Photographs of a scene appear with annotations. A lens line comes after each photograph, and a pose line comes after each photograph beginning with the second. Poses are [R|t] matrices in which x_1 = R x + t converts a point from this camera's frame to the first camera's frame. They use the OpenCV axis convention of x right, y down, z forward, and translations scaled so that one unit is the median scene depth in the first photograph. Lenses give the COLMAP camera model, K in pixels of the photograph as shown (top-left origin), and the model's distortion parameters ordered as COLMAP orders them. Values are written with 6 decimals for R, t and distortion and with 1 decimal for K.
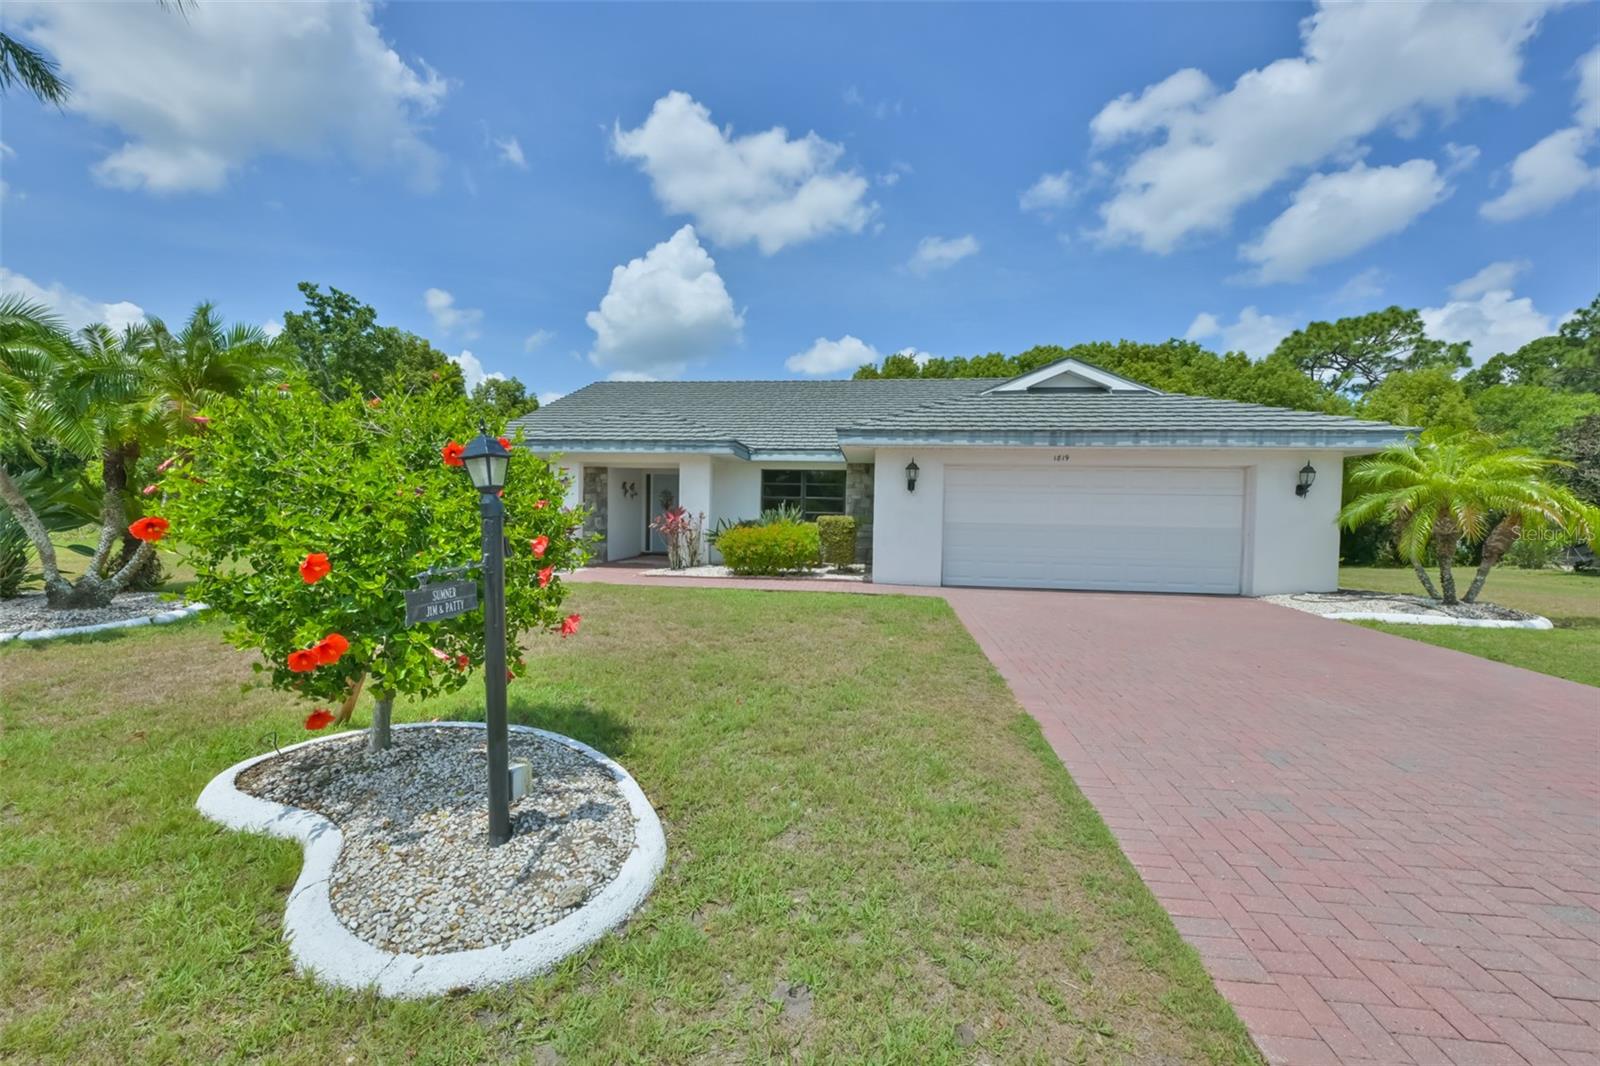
lens RADIAL K [[634.7, 0, 803.4], [0, 634.7, 536.8], [0, 0, 1]] dist [-0.001100, 0.000296]
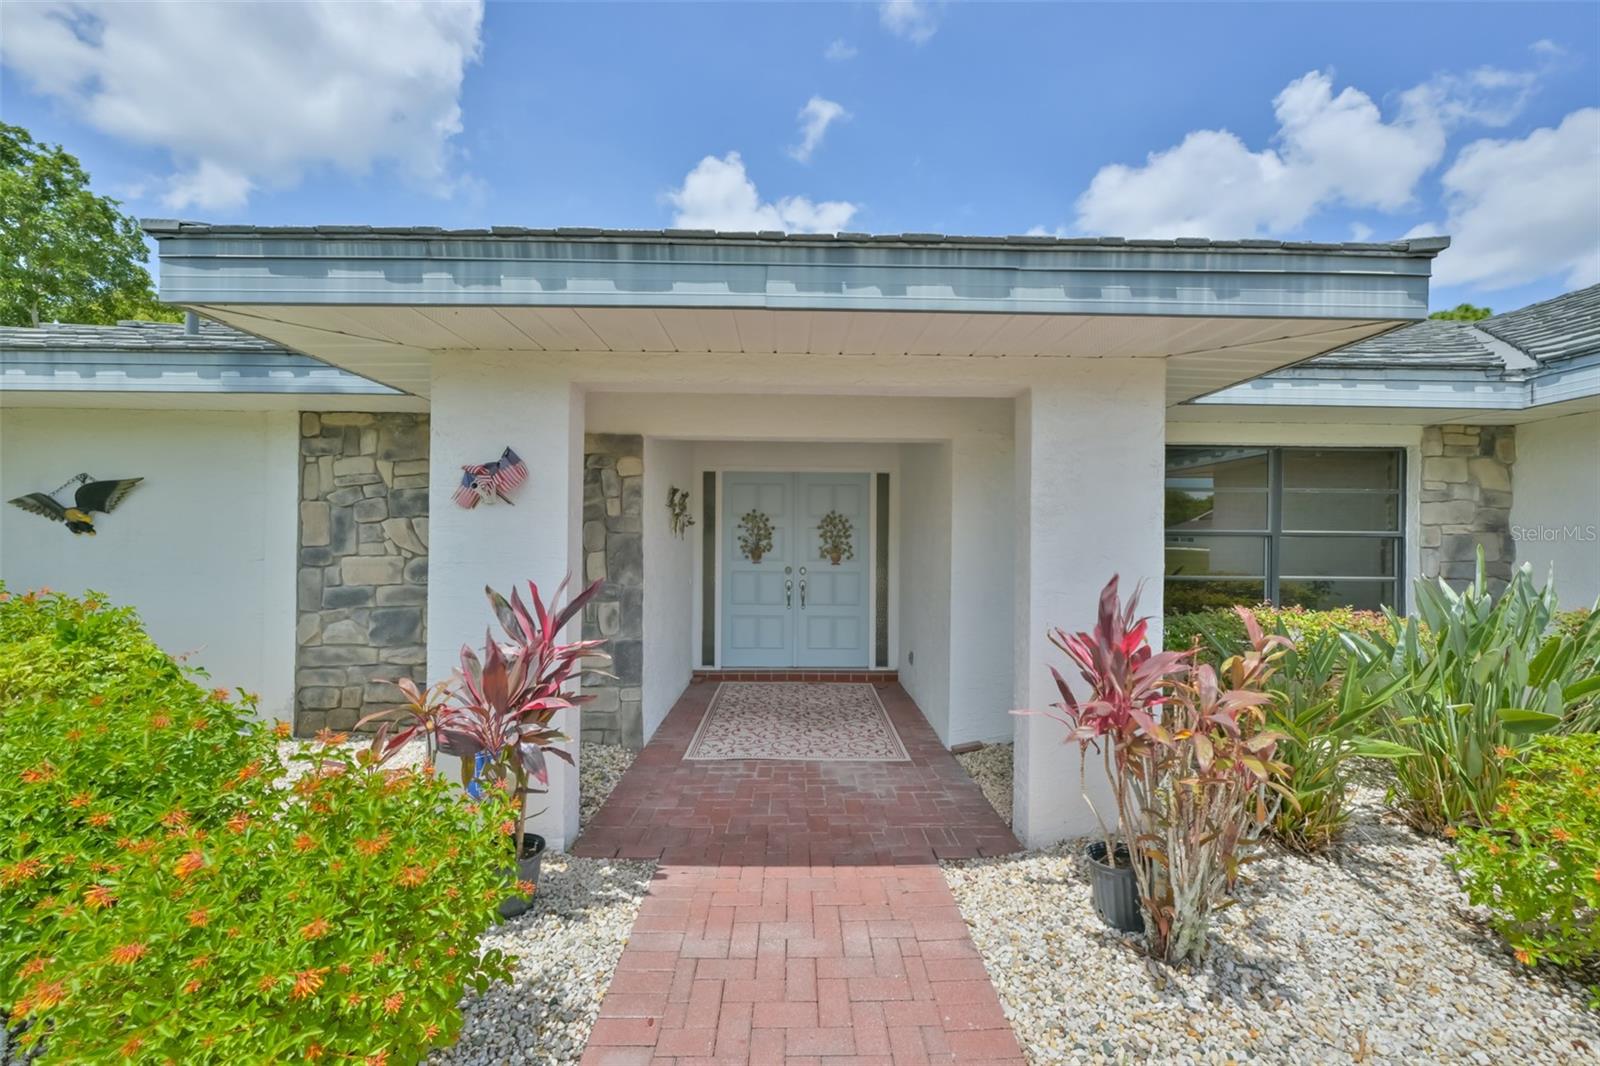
lens RADIAL K [[634.7, 0, 803.4], [0, 634.7, 536.8], [0, 0, 1]] dist [-0.001100, 0.000296]
pose [[0.991816, -0.009360, 0.127330, -0.375798], [0.014448, 0.999131, -0.039096, -0.067335], [-0.126854, 0.040615, 0.991090, 0.960668]]
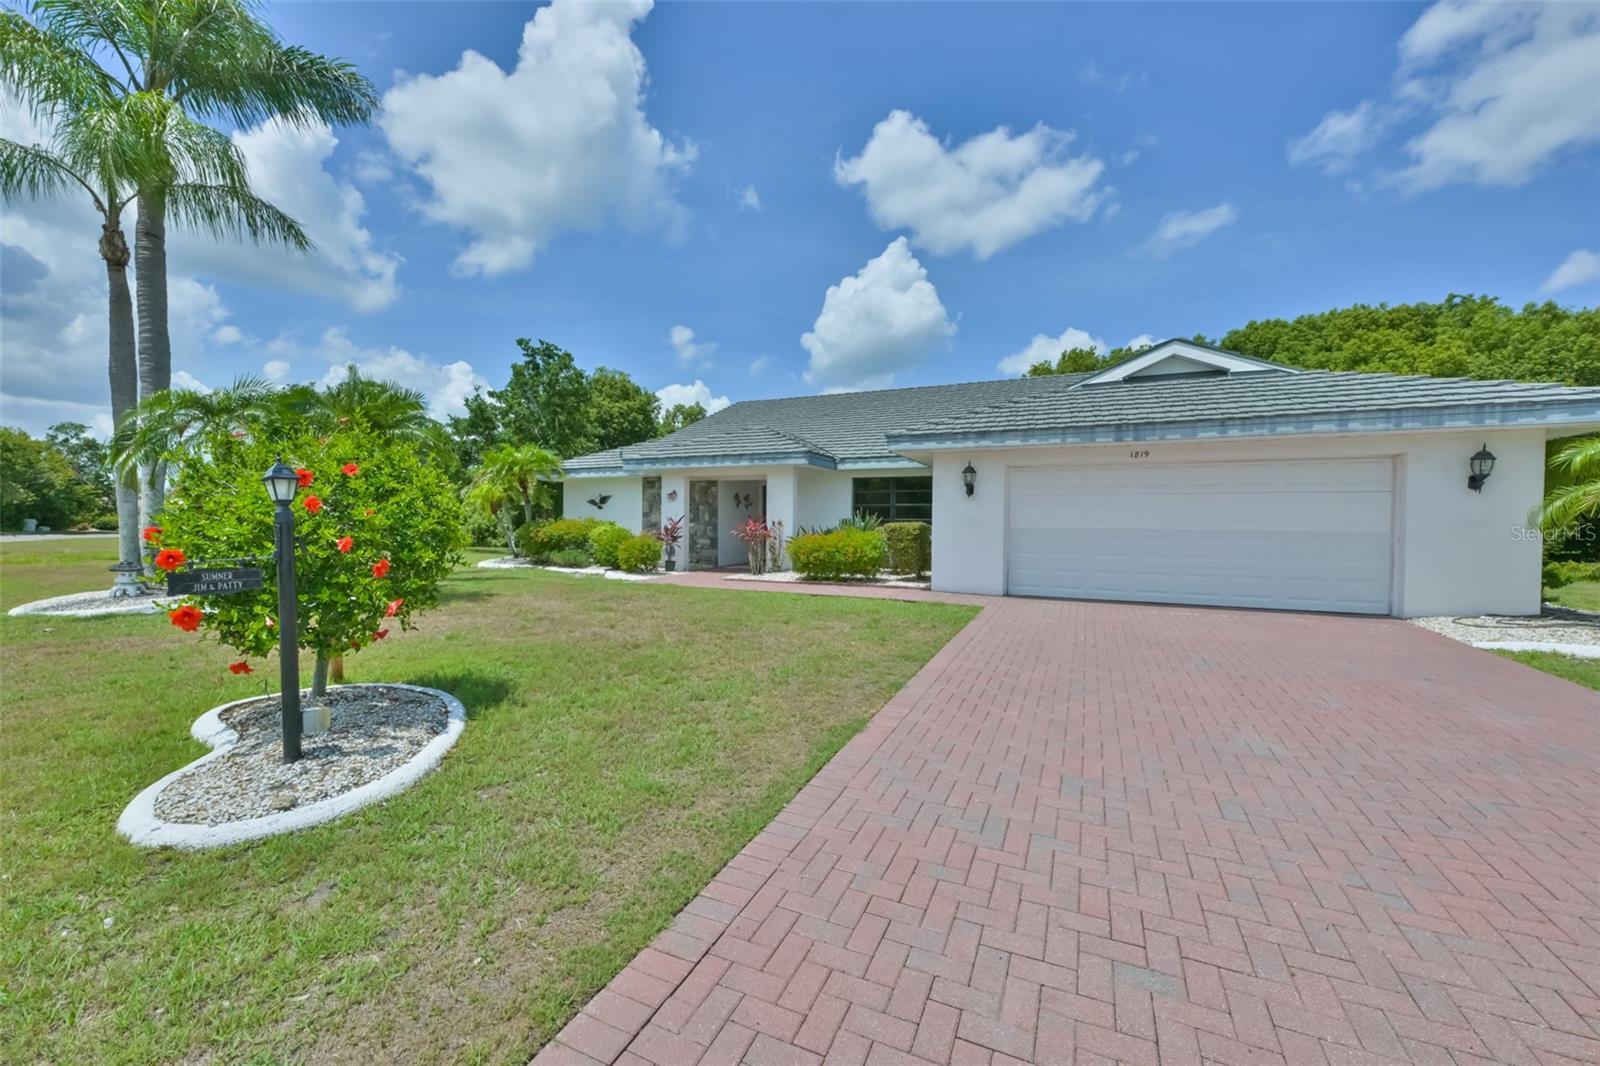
lens RADIAL K [[634.7, 0, 803.4], [0, 634.7, 536.8], [0, 0, 1]] dist [-0.001100, 0.000296]
pose [[0.950606, -0.003983, -0.310375, 0.236389], [-0.000518, 0.999896, -0.014419, 0.004303], [0.310400, 0.013868, 0.950505, 0.010782]]
